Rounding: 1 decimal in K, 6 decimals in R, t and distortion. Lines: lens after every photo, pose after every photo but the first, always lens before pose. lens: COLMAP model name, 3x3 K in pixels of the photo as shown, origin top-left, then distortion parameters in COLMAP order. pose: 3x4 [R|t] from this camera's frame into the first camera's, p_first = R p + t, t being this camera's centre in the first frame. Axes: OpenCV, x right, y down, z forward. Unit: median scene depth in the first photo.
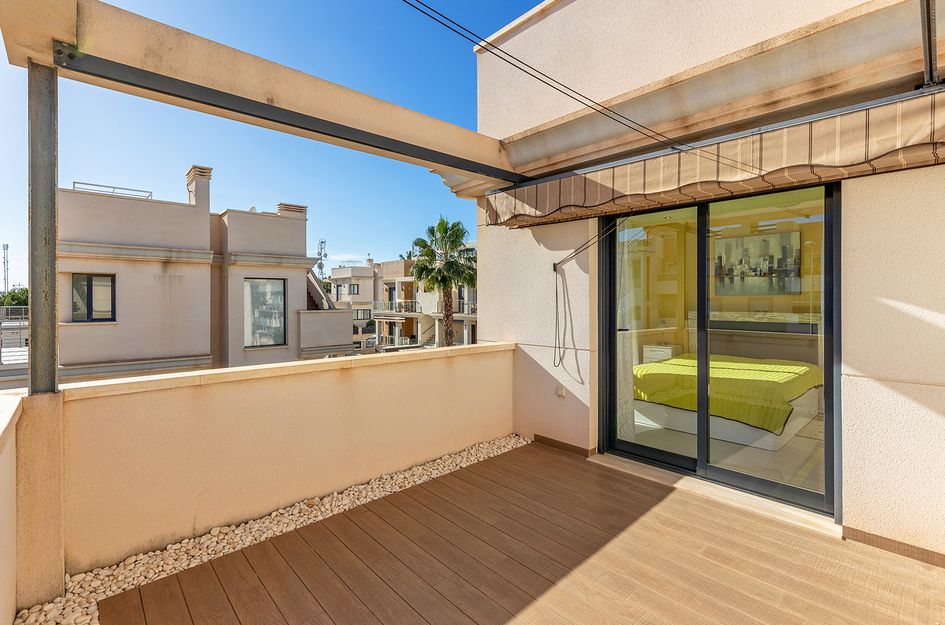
lens RADIAL K [[431.7, 0, 475.8], [0, 431.7, 304.4], [0, 0, 1]] dist [0.000893, 0.000347]
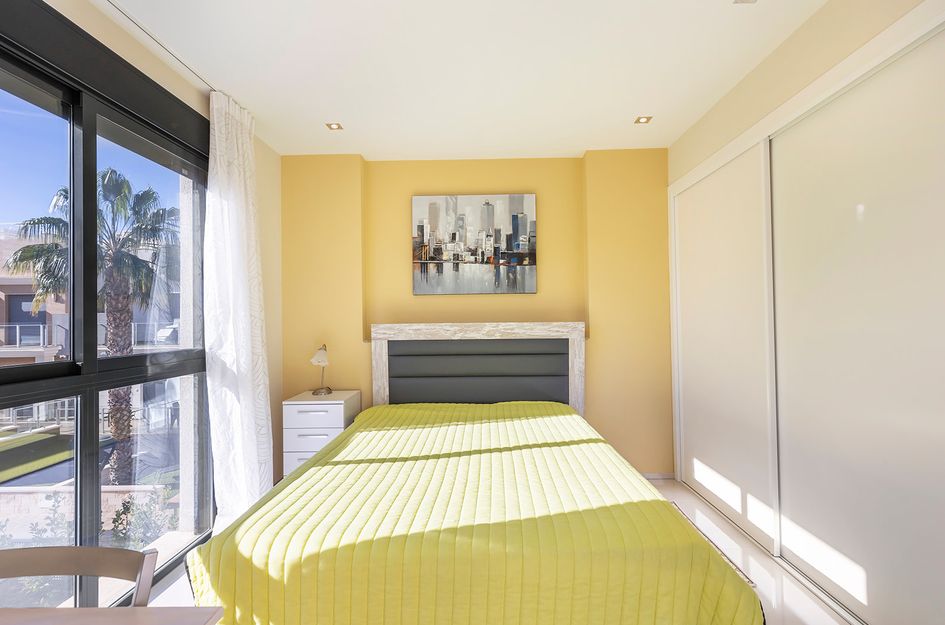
lens RADIAL K [[431.7, 0, 478.5], [0, 431.7, 314.8], [0, 0, 1]] dist [0.000893, 0.000347]
pose [[0.692035, 0.000340, 0.721864, 0.222662], [0.020628, 0.999582, -0.020246, 0.018858], [-0.721569, 0.028902, 0.691739, 0.590404]]
